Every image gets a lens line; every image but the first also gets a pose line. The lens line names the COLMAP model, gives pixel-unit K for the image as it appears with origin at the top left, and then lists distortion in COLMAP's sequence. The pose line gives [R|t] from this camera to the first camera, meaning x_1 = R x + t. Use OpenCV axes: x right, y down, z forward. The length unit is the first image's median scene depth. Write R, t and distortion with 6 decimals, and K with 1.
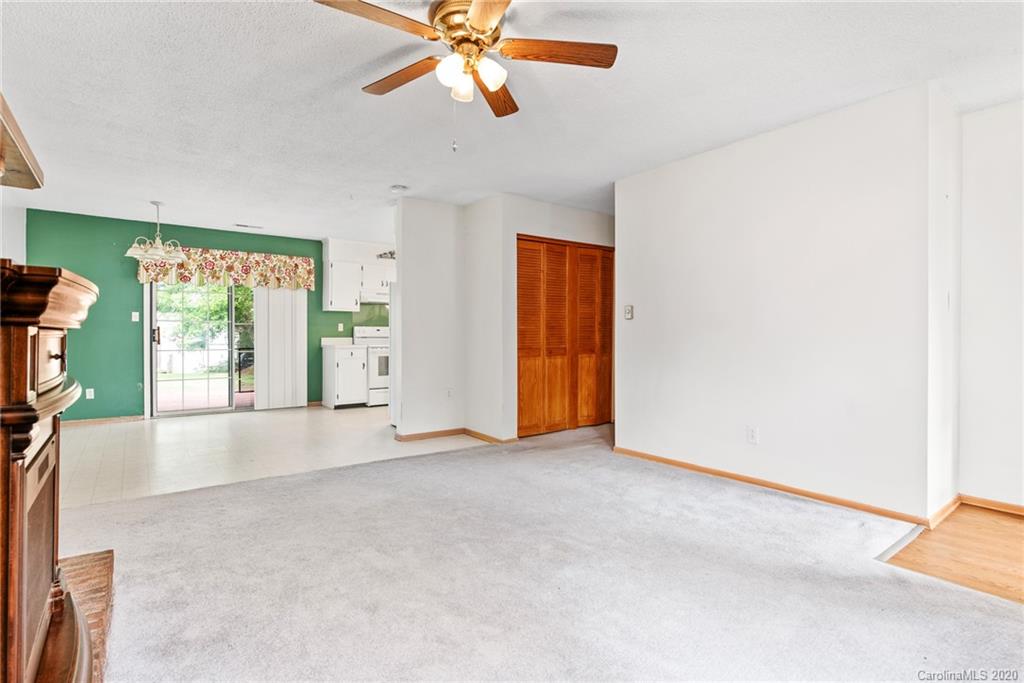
lens RADIAL K [[513.8, 0, 514.0], [0, 513.8, 341.0], [0, 0, 1]] dist [-0.005858, -0.001526]
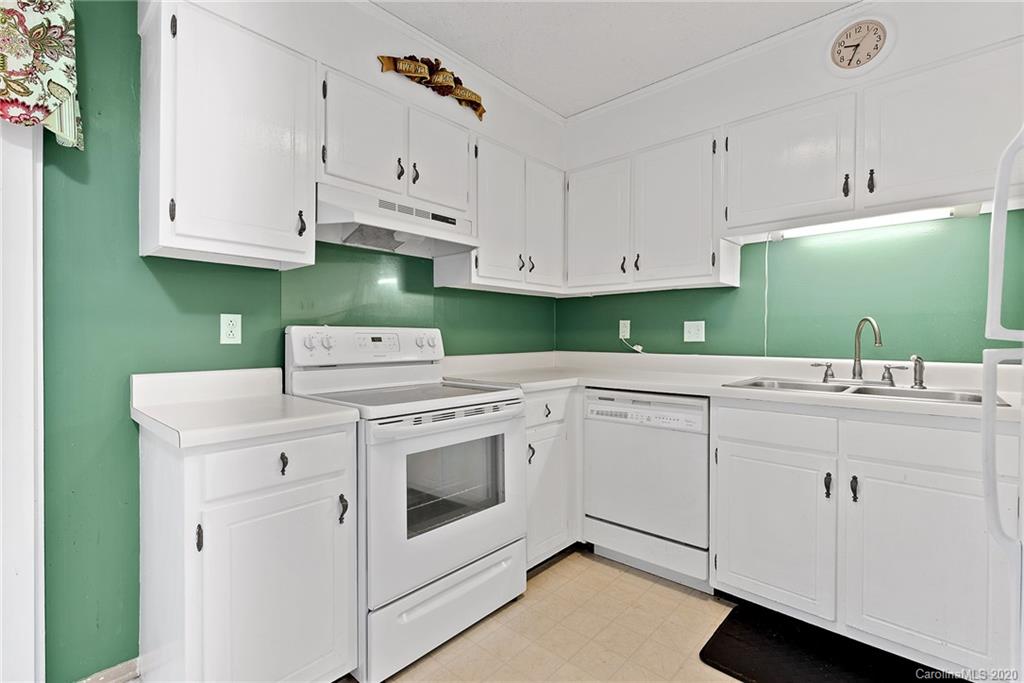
lens RADIAL K [[450.9, 0, 520.9], [0, 450.9, 339.6], [0, 0, 1]] dist [0.000605, -0.001338]
pose [[0.977941, -0.003894, 0.208844, -0.267195], [0.005067, 0.999974, -0.005086, -0.021617], [-0.208819, 0.006032, 0.977936, 0.824268]]
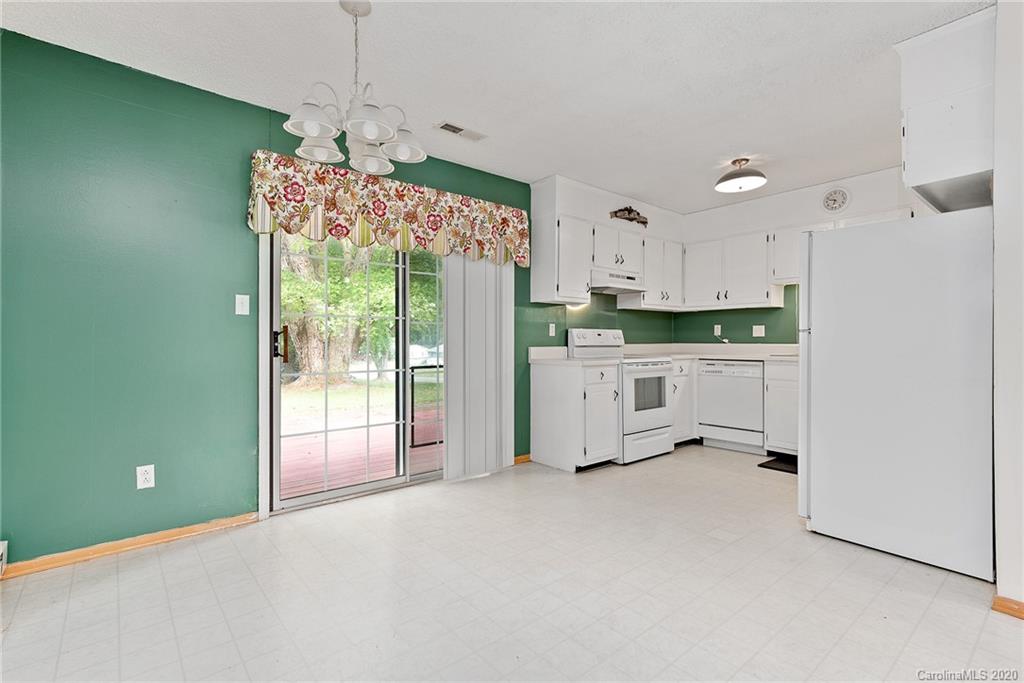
lens RADIAL K [[459.5, 0, 505.1], [0, 459.5, 341.9], [0, 0, 1]] dist [-0.009288, -0.002673]
pose [[0.999005, -0.001834, 0.044567, -0.454847], [0.002278, 0.999948, -0.009899, -0.007793], [-0.044547, 0.009991, 0.998957, 0.499128]]
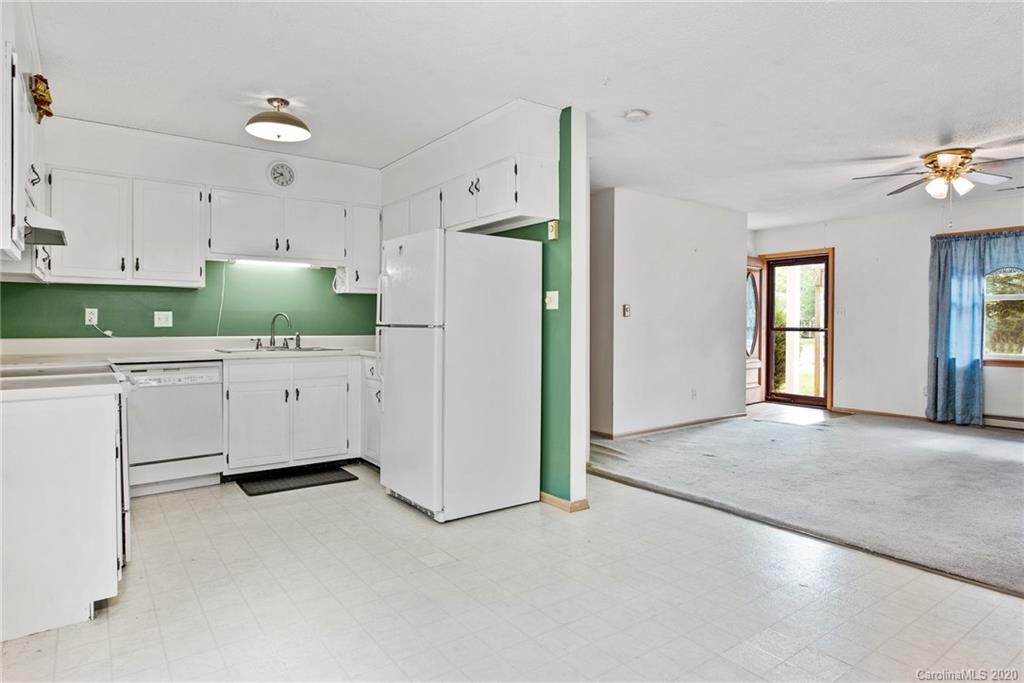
lens RADIAL K [[577.9, 0, 508.0], [0, 577.9, 333.5], [0, 0, 1]] dist [-0.005475, -0.003086]
pose [[0.001933, -0.019716, 0.999804, -0.655057], [0.011360, 0.999742, 0.019692, -0.022014], [-0.999934, 0.011320, 0.002156, 0.784140]]
